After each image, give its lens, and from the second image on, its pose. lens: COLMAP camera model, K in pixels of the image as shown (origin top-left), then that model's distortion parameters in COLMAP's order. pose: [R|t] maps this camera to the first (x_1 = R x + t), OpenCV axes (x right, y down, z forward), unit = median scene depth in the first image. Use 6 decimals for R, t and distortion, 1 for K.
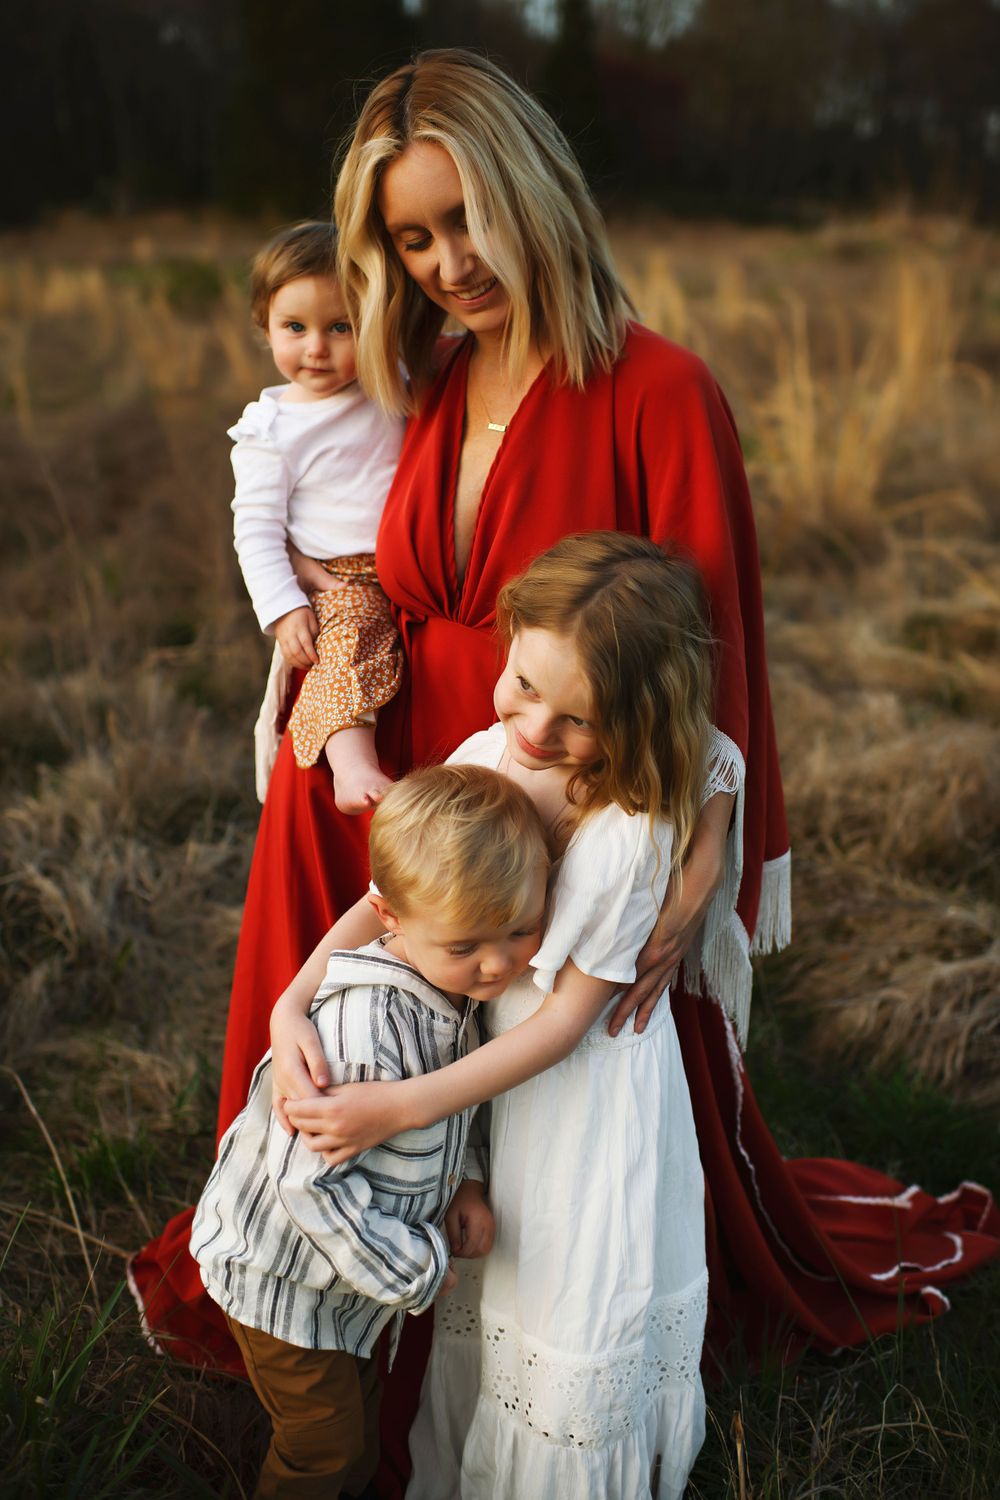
lens RADIAL K [[1504.4, 0, 492.8], [0, 1504.4, 741.5], [0, 0, 1]] dist [-0.106801, 0.110846]
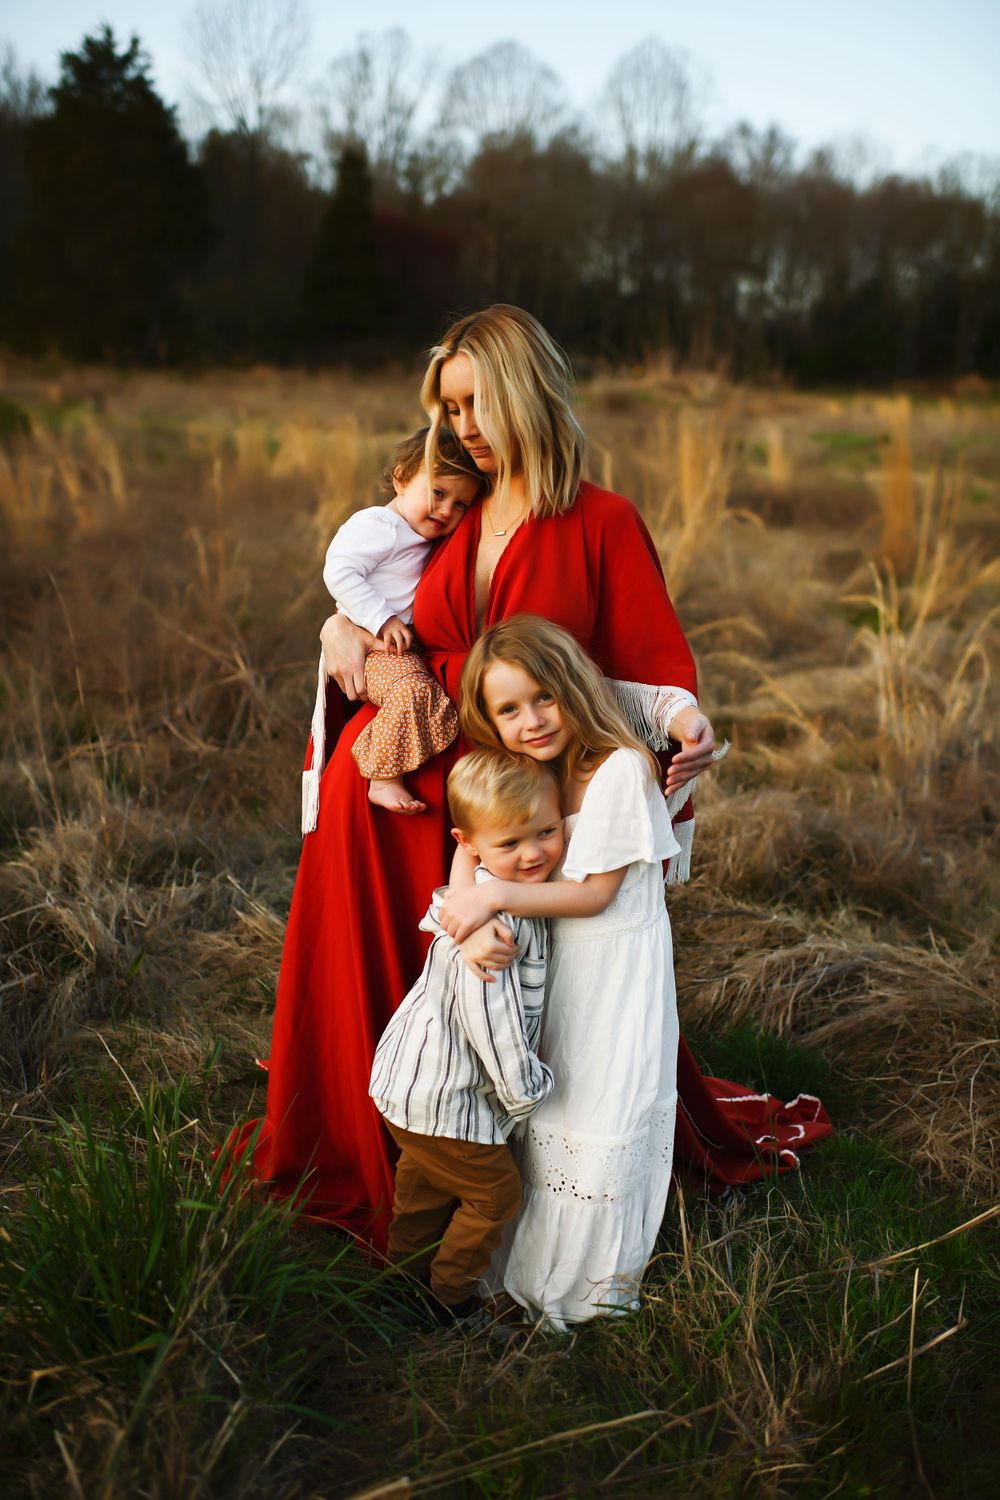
lens RADIAL K [[1504.4, 0, 492.8], [0, 1504.4, 741.5], [0, 0, 1]] dist [-0.106801, 0.110846]
pose [[0.988631, -0.004249, 0.150302, -0.125429], [0.017733, 0.995920, -0.088486, 0.066138], [-0.149313, 0.090146, 0.984672, -0.256189]]
